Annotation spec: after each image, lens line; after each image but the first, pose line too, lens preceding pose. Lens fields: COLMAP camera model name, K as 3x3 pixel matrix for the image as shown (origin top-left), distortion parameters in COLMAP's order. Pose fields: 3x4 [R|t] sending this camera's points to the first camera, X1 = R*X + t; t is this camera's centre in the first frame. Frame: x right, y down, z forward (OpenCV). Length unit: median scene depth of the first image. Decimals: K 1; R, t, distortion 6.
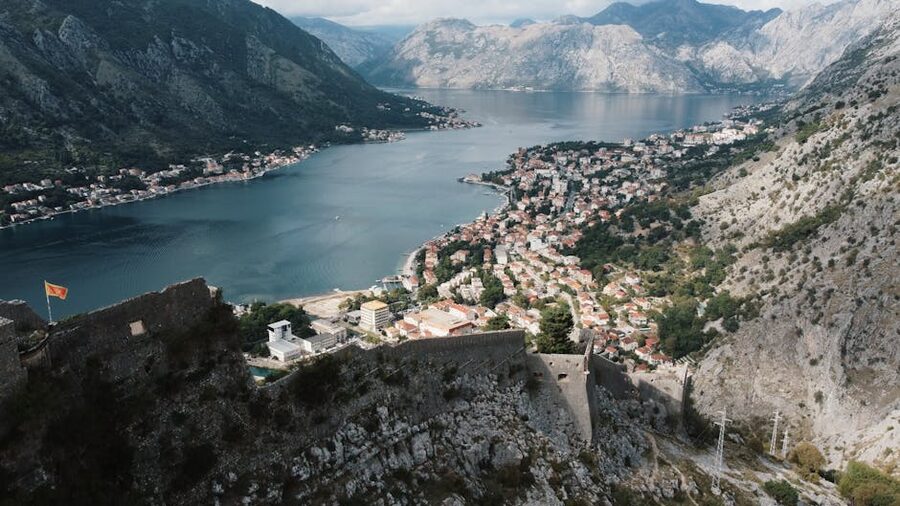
lens RADIAL K [[719.7, 0, 450.0], [0, 719.7, 253.0], [0, 0, 1]] dist [-0.007596, -0.002919]
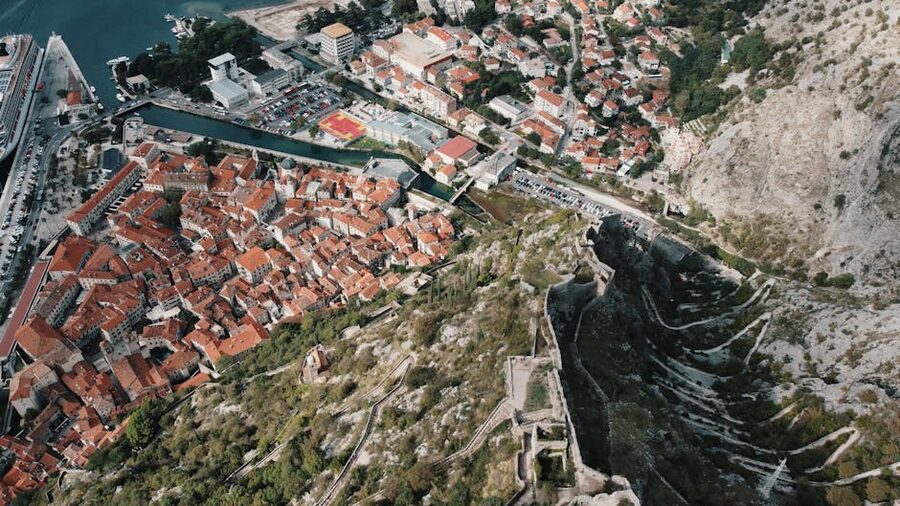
lens RADIAL K [[719.7, 0, 450.0], [0, 719.7, 253.0], [0, 0, 1]] dist [-0.007596, -0.002919]
pose [[0.999651, 0.025770, -0.005866, 0.041010], [-0.019990, 0.882422, 0.470034, -0.101096], [0.017289, -0.469753, 0.882629, 0.152507]]
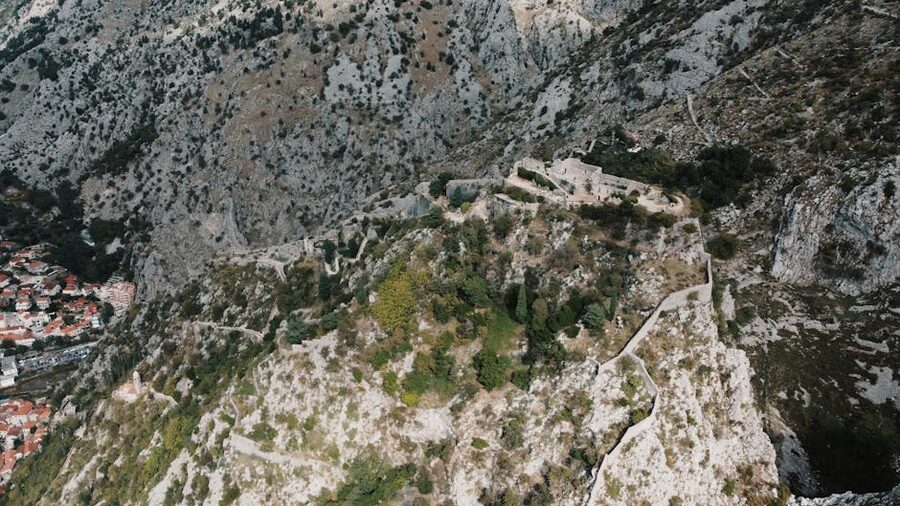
lens RADIAL K [[719.7, 0, 450.0], [0, 719.7, 253.0], [0, 0, 1]] dist [-0.007596, -0.002919]
pose [[0.429935, -0.333112, 0.839162, -0.362779], [0.238718, 0.938313, 0.250166, -0.048642], [-0.870729, 0.092768, 0.482933, -0.042176]]
